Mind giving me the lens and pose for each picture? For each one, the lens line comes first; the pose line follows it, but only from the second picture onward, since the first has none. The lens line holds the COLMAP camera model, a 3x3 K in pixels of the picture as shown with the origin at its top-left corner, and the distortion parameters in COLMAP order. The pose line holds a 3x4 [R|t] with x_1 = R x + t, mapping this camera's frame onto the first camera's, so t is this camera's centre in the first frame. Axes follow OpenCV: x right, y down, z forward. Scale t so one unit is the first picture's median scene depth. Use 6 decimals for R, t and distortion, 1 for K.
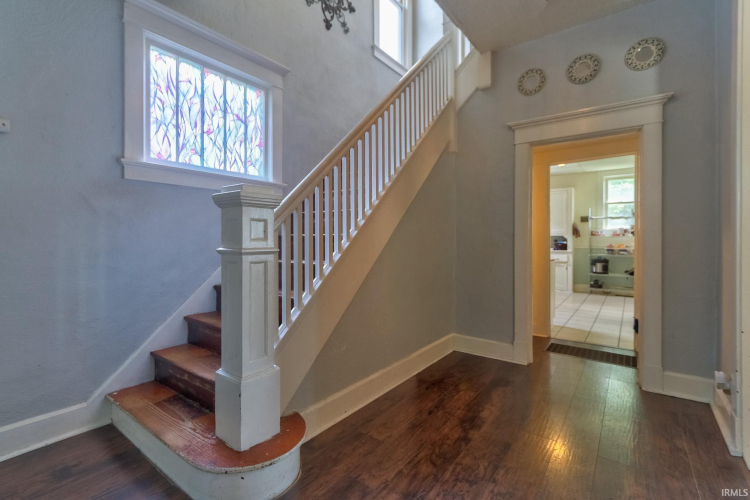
lens RADIAL K [[358.9, 0, 384.7], [0, 358.9, 239.8], [0, 0, 1]] dist [-0.005994, 0.000493]
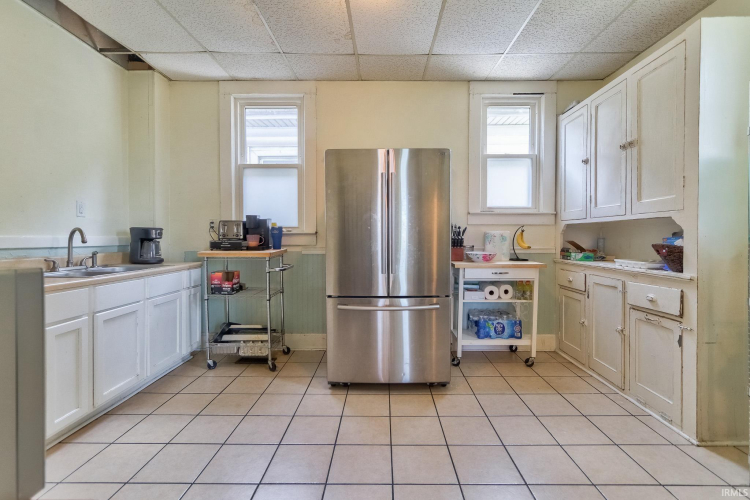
lens RADIAL K [[358.9, 0, 388.0], [0, 358.9, 250.0], [0, 0, 1]] dist [-0.005994, 0.000493]
pose [[0.557926, 0.031541, -0.829291, 0.613090], [-0.006438, 0.999412, 0.033680, 0.006032], [0.829866, -0.013452, 0.557801, 0.694290]]
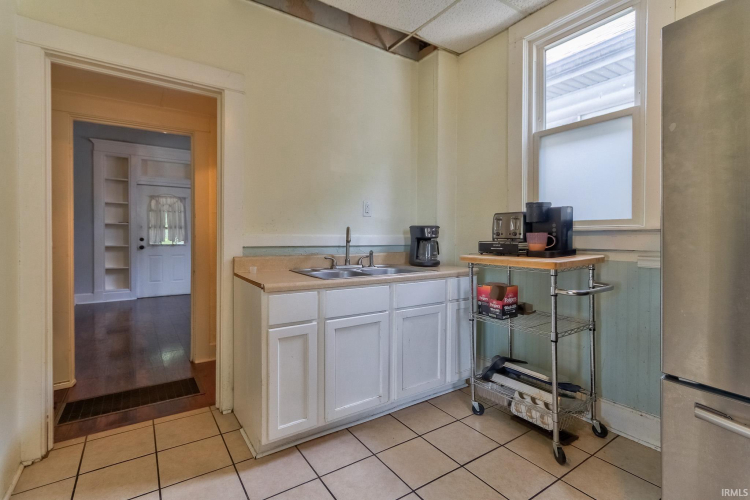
lens RADIAL K [[358.9, 0, 354.2], [0, 358.9, 240.6], [0, 0, 1]] dist [-0.005994, 0.000493]
pose [[-0.408505, 0.013852, -0.912651, 0.481078], [-0.004896, 0.999837, 0.017367, 0.005341], [0.912743, 0.011563, -0.408370, 0.780918]]
